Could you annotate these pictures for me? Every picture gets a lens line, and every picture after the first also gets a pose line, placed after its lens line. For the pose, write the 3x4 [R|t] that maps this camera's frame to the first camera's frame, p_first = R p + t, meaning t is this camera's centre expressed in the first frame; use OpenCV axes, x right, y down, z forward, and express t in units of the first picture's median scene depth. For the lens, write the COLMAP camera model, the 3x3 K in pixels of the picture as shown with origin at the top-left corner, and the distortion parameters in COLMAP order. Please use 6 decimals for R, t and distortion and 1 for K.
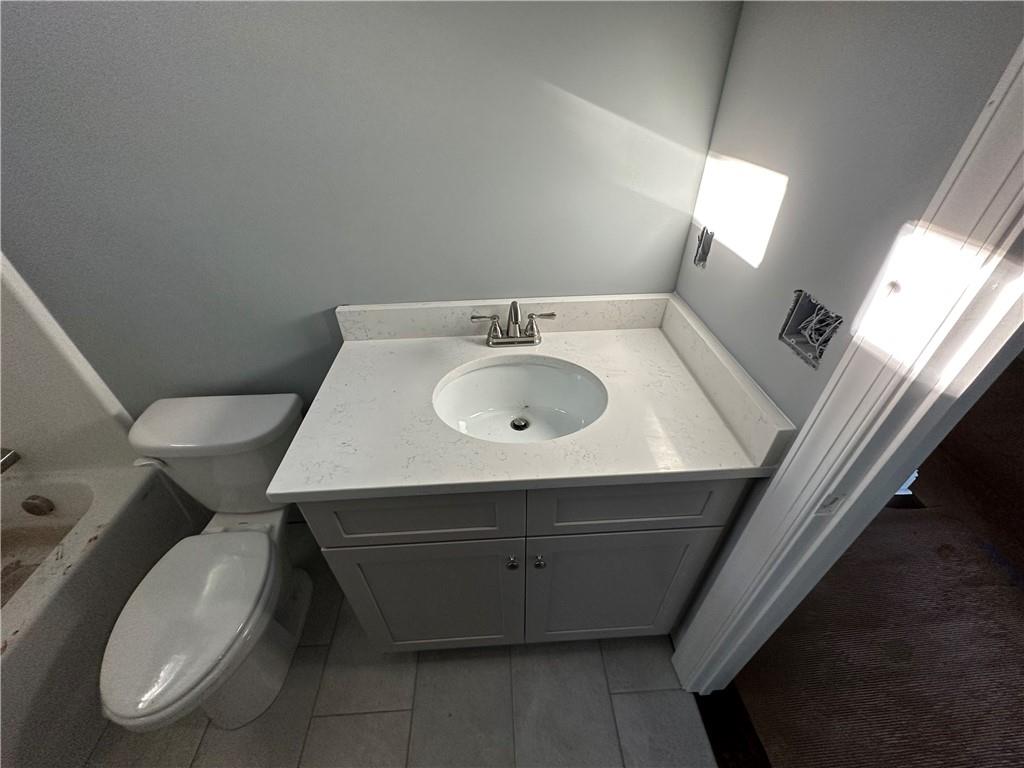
lens RADIAL K [[407.9, 0, 513.2], [0, 407.9, 384.1], [0, 0, 1]] dist [-0.000487, -0.000634]
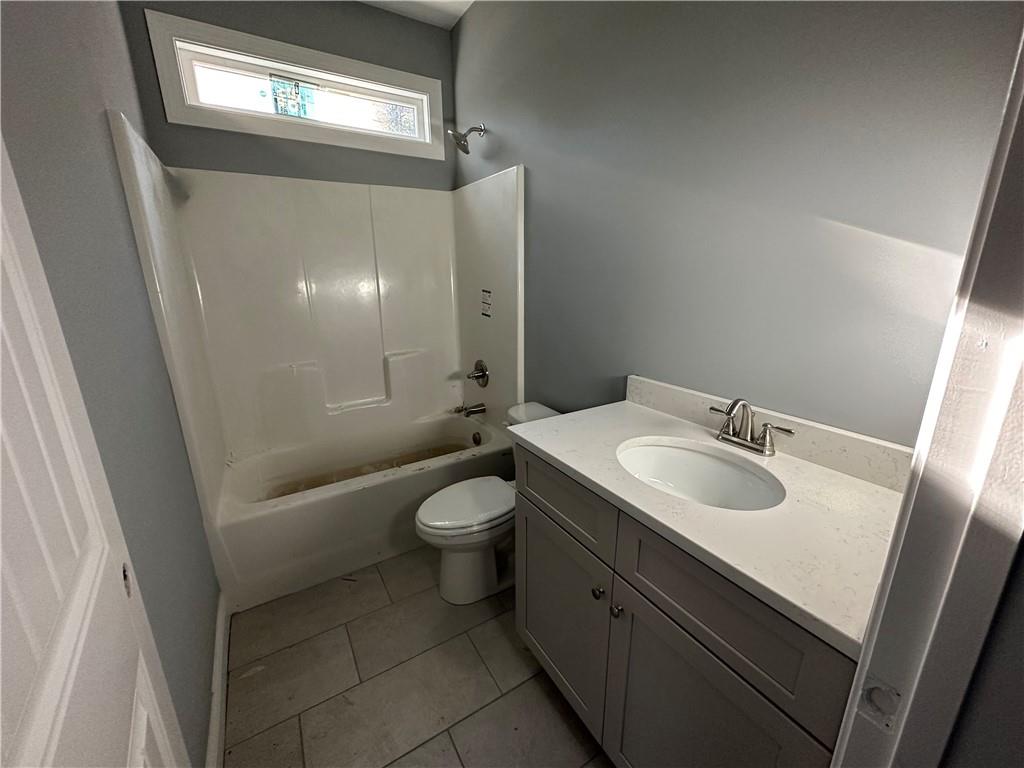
lens RADIAL K [[407.9, 0, 513.2], [0, 407.9, 384.1], [0, 0, 1]] dist [-0.000487, -0.000634]
pose [[0.474886, 0.242151, -0.846077, 0.550628], [-0.532786, 0.844301, -0.057399, 0.129400], [0.700444, 0.478036, 0.529962, 0.000535]]
